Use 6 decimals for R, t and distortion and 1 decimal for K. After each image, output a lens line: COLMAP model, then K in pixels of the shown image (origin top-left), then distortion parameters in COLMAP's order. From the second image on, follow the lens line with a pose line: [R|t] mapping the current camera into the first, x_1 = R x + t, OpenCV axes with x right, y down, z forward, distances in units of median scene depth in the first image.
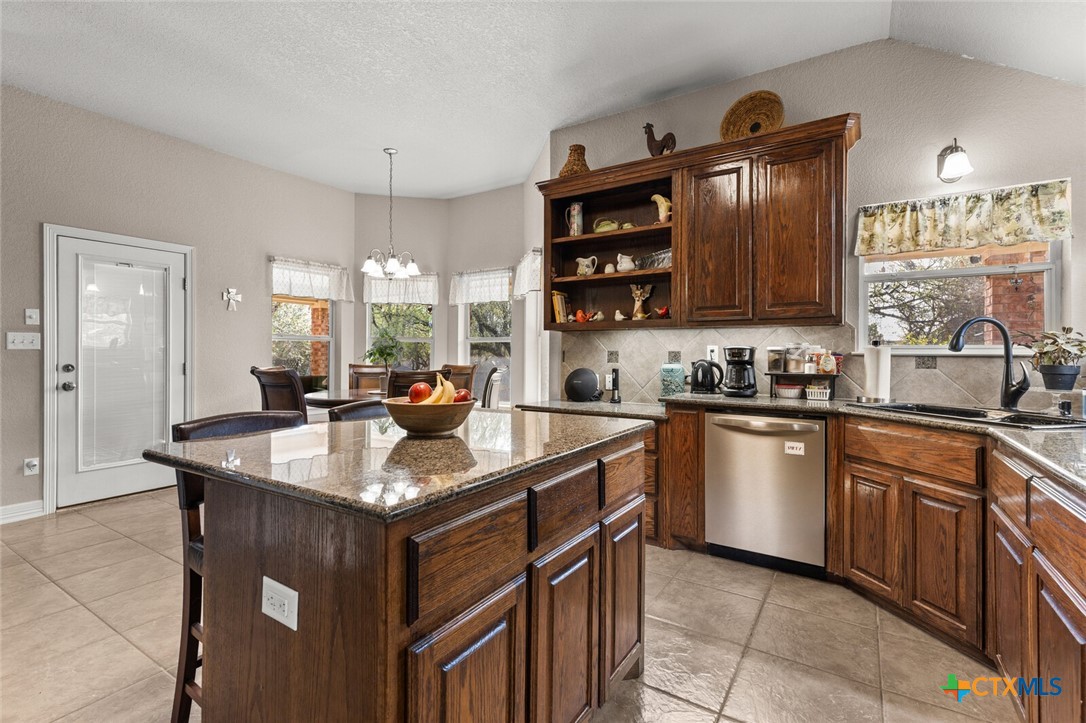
lens RADIAL K [[489.2, 0, 542.6], [0, 489.2, 359.9], [0, 0, 1]] dist [0.004143, 0.000251]
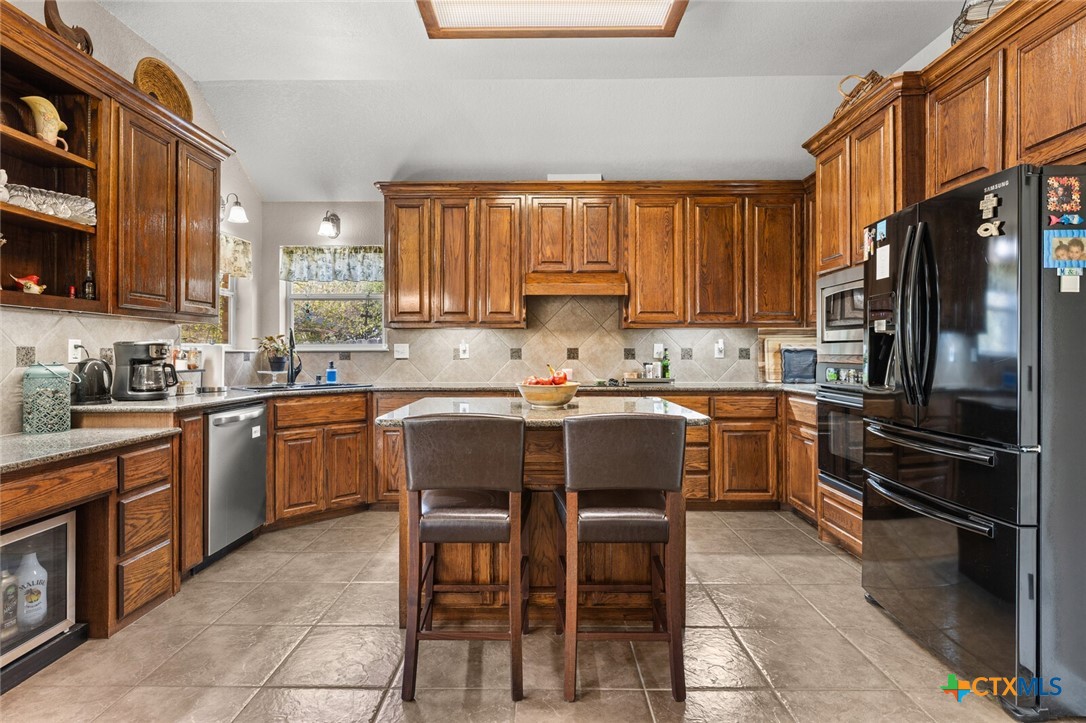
lens RADIAL K [[561.1, 0, 538.2], [0, 561.1, 347.4], [0, 0, 1]] dist [-0.000066, 0.000314]
pose [[-0.527965, 0.003735, 0.849258, -0.665540], [0.009492, 0.999954, 0.001503, -0.010861], [-0.849213, 0.008855, -0.527976, 0.778987]]
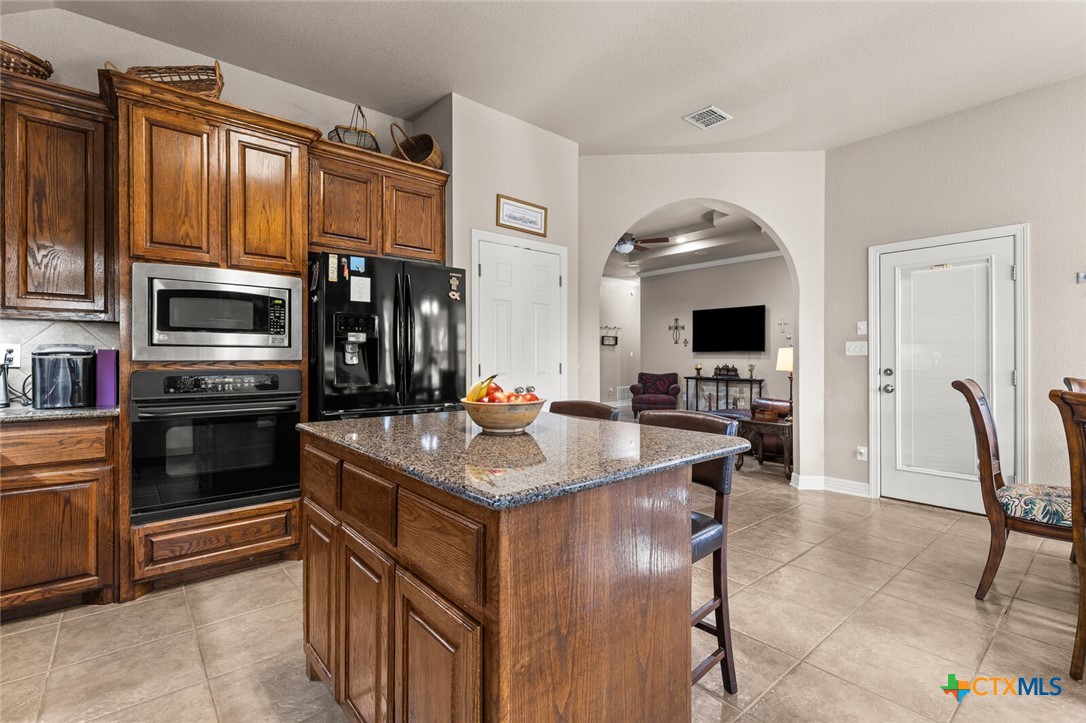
lens RADIAL K [[495.8, 0, 541.0], [0, 495.8, 357.5], [0, 0, 1]] dist [0.004769, 0.000678]
pose [[-0.299062, -0.003908, -0.954226, 0.326009], [-0.014535, 0.999894, 0.000461, -0.005140], [0.954123, 0.014008, -0.299087, 0.581043]]
